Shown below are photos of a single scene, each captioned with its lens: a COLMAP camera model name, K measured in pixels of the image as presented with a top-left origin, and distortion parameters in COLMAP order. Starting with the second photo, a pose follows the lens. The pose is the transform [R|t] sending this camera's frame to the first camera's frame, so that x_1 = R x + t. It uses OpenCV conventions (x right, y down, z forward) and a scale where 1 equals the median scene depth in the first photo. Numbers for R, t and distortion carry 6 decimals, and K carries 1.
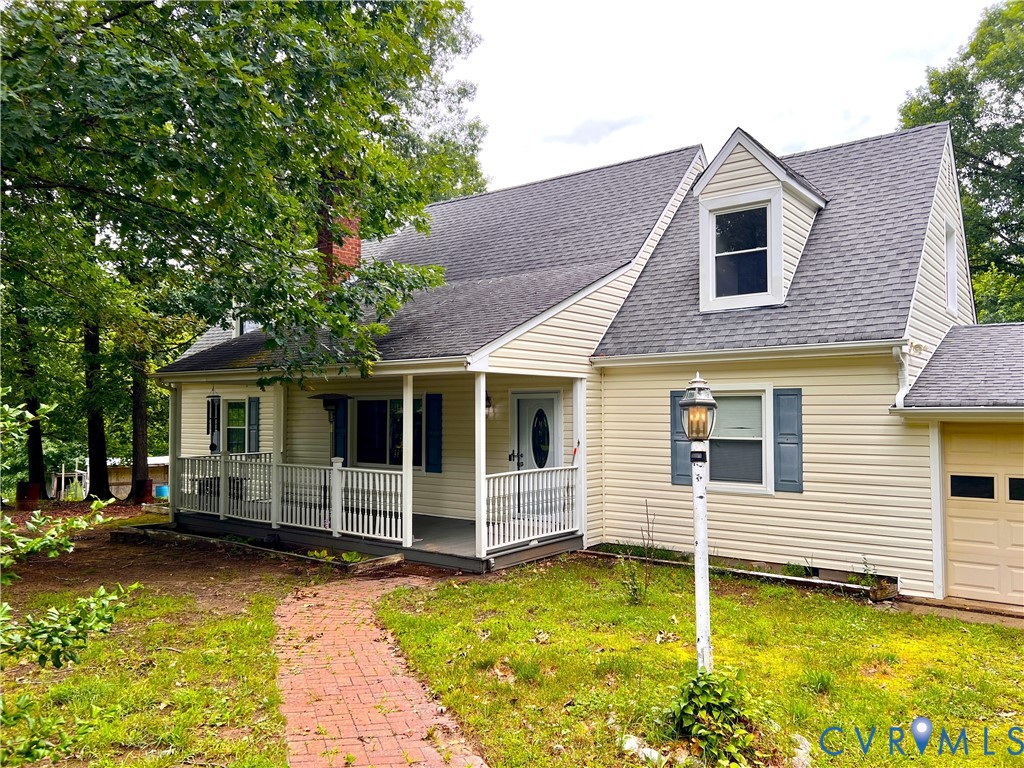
lens RADIAL K [[763.5, 0, 512.0], [0, 763.5, 384.0], [0, 0, 1]] dist [0.051553, -0.006917]
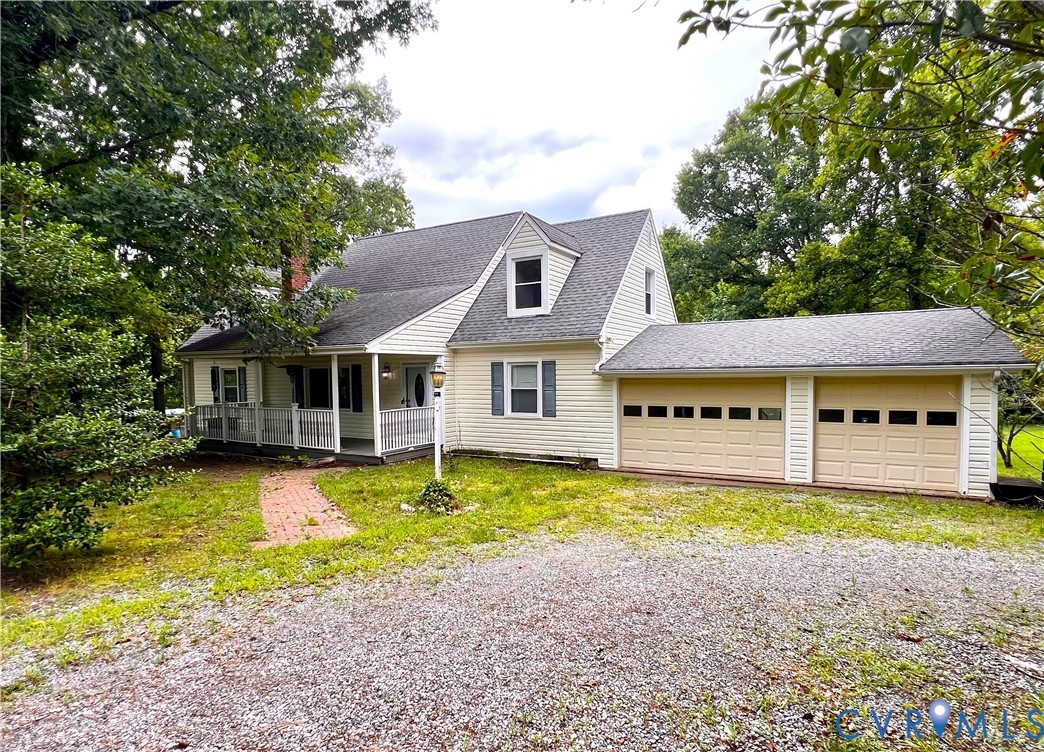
lens RADIAL K [[562.1, 0, 523.1], [0, 562.1, 403.3], [0, 0, 1]] dist [0.001893, 0.000444]
pose [[0.990569, -0.016508, 0.136020, 0.105710], [0.004349, 0.996004, 0.089208, -0.012581], [-0.136949, -0.087775, 0.986682, -0.303691]]
